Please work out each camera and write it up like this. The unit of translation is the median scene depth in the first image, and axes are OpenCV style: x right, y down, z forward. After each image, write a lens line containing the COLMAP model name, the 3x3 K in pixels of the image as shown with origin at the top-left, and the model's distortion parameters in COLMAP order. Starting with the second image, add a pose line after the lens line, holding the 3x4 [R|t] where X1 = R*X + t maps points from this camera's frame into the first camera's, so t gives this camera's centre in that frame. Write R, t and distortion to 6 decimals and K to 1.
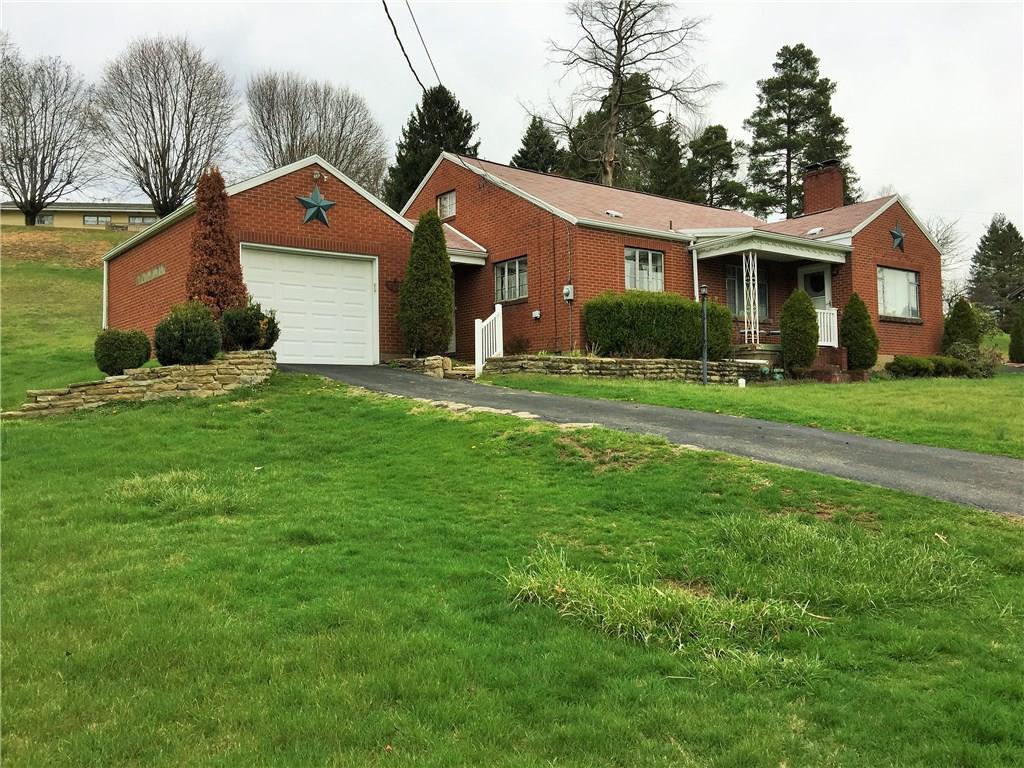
lens RADIAL K [[865.7, 0, 509.1], [0, 865.7, 389.1], [0, 0, 1]] dist [0.036591, -0.027342]
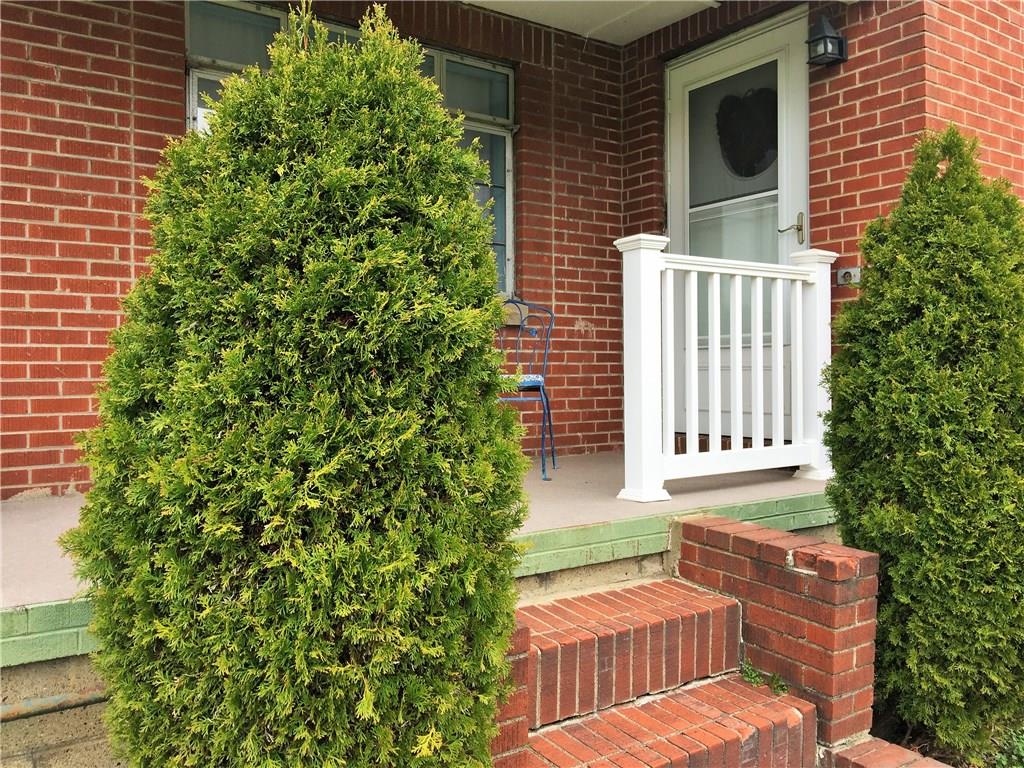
lens RADIAL K [[865.7, 0, 513.6], [0, 865.7, 381.9], [0, 0, 1]] dist [0.036591, -0.027342]
pose [[0.998653, 0.012331, -0.050403, 0.106914], [-0.010374, 0.999189, 0.038905, -0.024187], [0.050841, -0.038329, 0.997971, 0.272469]]
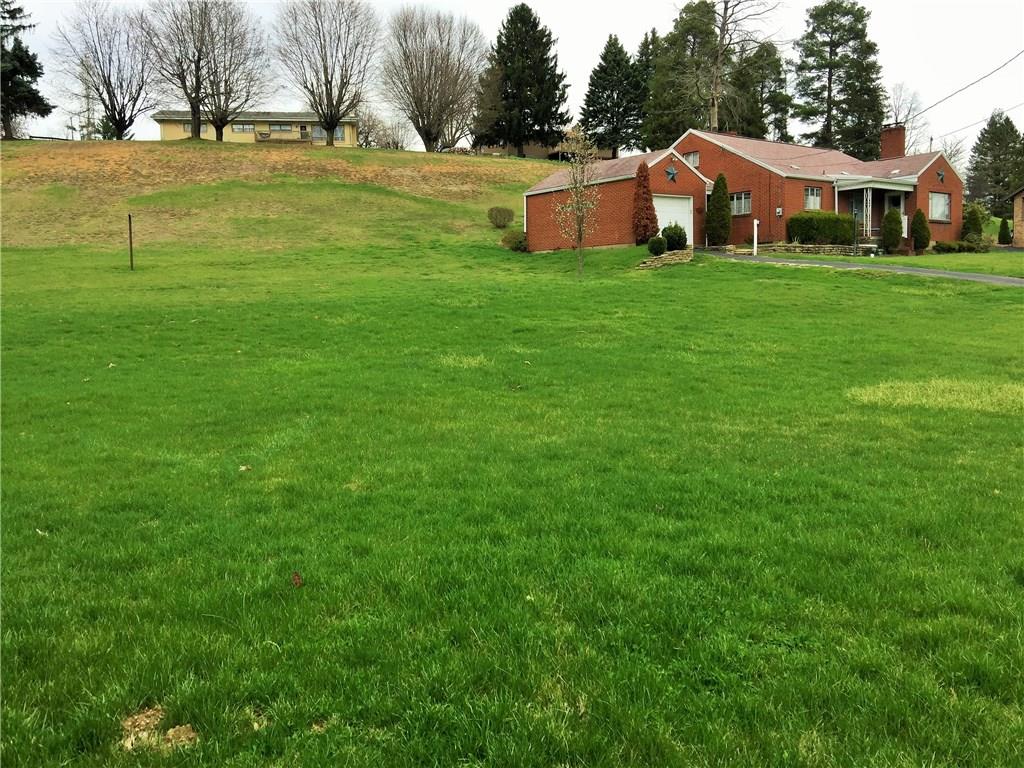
lens RADIAL K [[865.7, 0, 513.2], [0, 865.7, 379.8], [0, 0, 1]] dist [0.036591, -0.027342]
pose [[0.999815, -0.011415, 0.015512, -0.163964], [0.009443, 0.992518, 0.121736, 0.006507], [-0.016785, -0.121567, 0.992441, -0.288615]]
